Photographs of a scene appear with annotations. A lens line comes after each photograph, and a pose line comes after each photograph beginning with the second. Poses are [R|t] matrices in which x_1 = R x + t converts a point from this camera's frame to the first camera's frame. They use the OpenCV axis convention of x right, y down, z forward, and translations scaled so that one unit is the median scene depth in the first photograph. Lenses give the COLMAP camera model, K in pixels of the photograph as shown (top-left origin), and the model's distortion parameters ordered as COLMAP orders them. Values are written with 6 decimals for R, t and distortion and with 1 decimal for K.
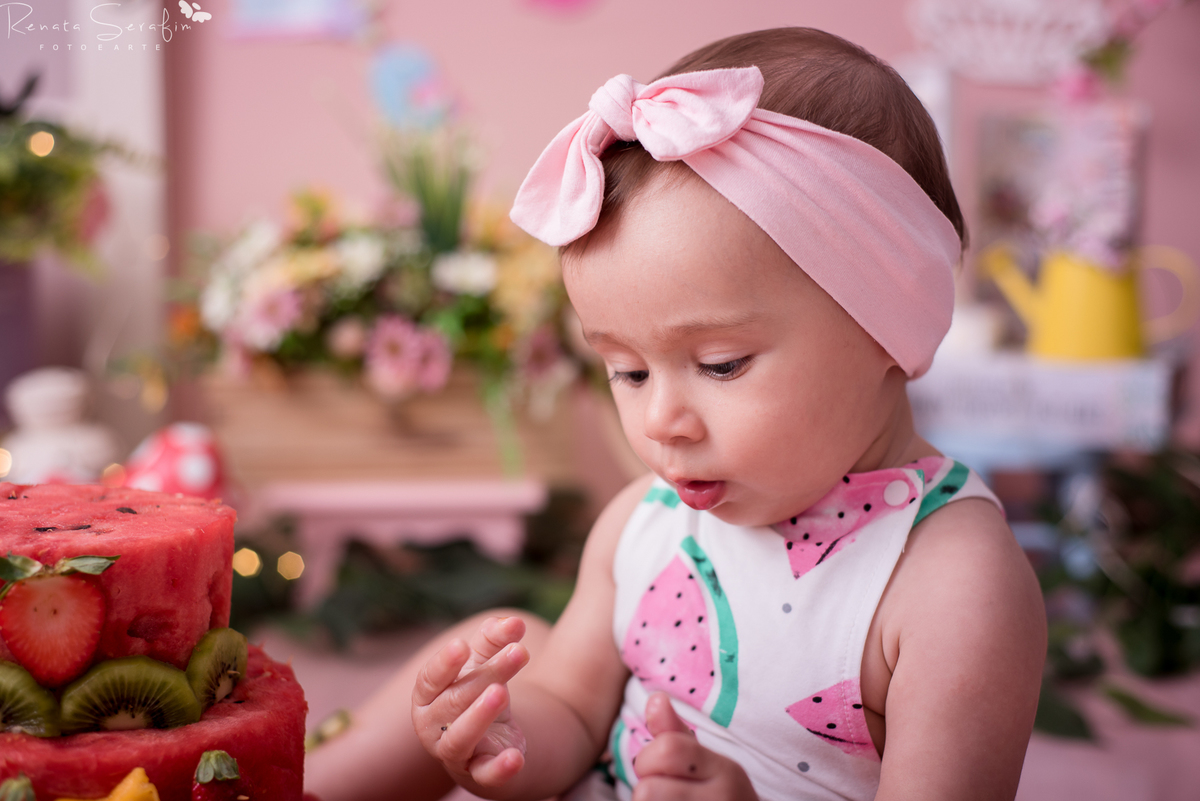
lens RADIAL K [[1867.6, 0, 598.4], [0, 1867.6, 397.2], [0, 0, 1]] dist [-0.057878, -0.005825]
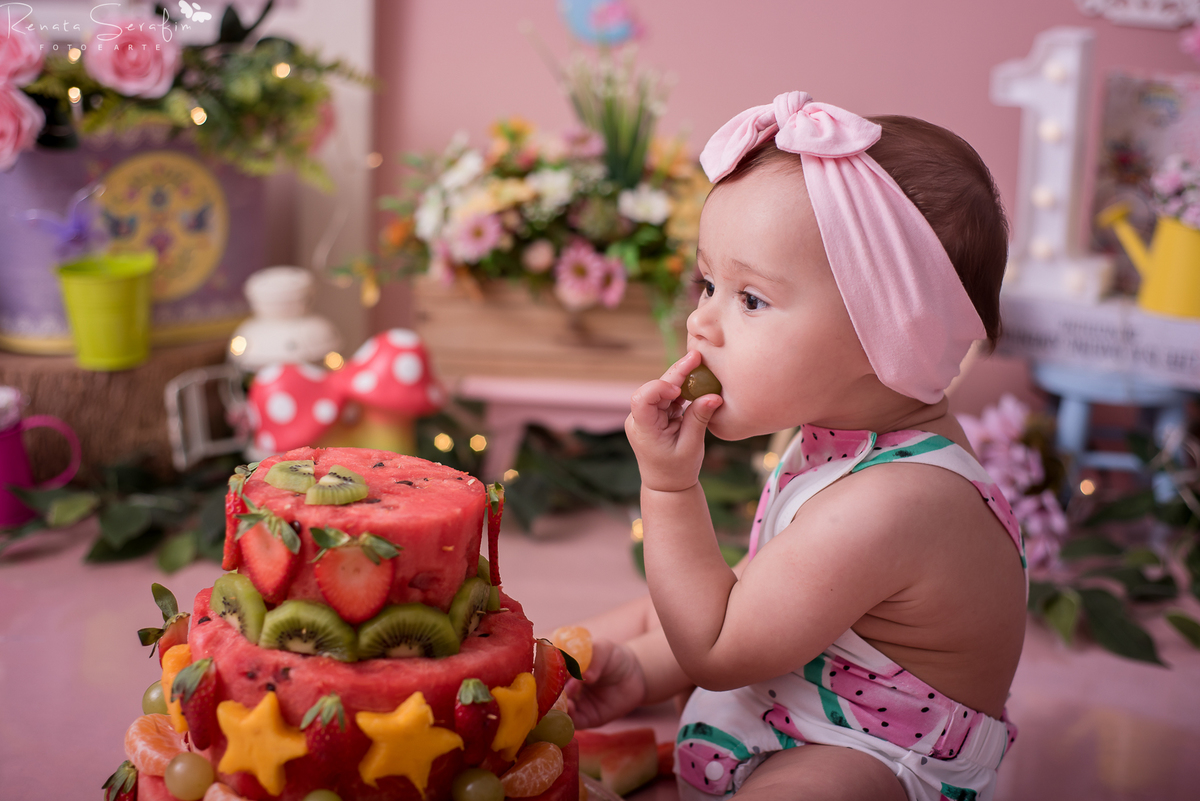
lens RADIAL K [[1837.1, 0, 602.5], [0, 1837.1, 403.9], [0, 0, 1]] dist [-0.021159, 0.005744]
pose [[0.996321, 0.062087, -0.059075, -0.022562], [-0.054363, 0.990741, 0.124404, -0.085641], [0.066252, -0.120735, 0.990471, -0.136489]]
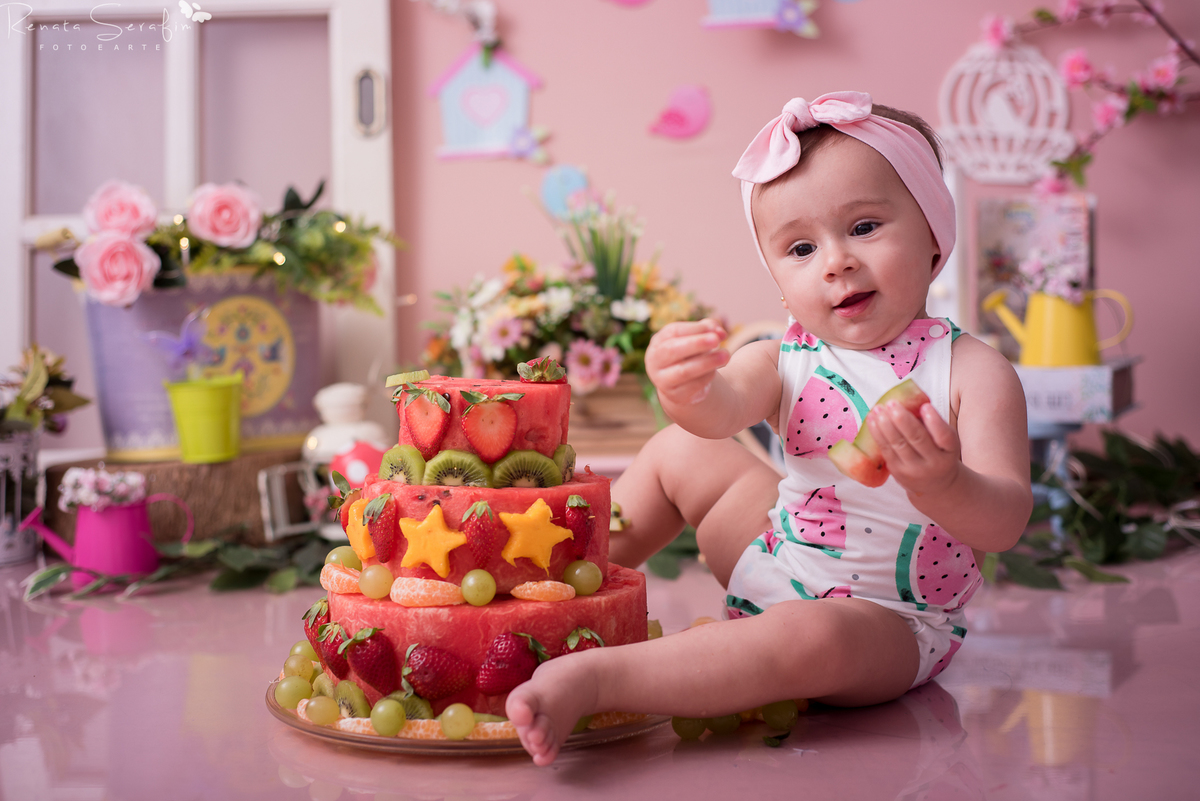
lens RADIAL K [[1814.1, 0, 601.4], [0, 1814.1, 401.6], [0, 0, 1]] dist [-0.022175, 0.020927]
pose [[0.999812, -0.008852, -0.017245, -0.070818], [0.007515, 0.997070, -0.076130, 0.114770], [0.017868, 0.075986, 0.996949, -0.420601]]
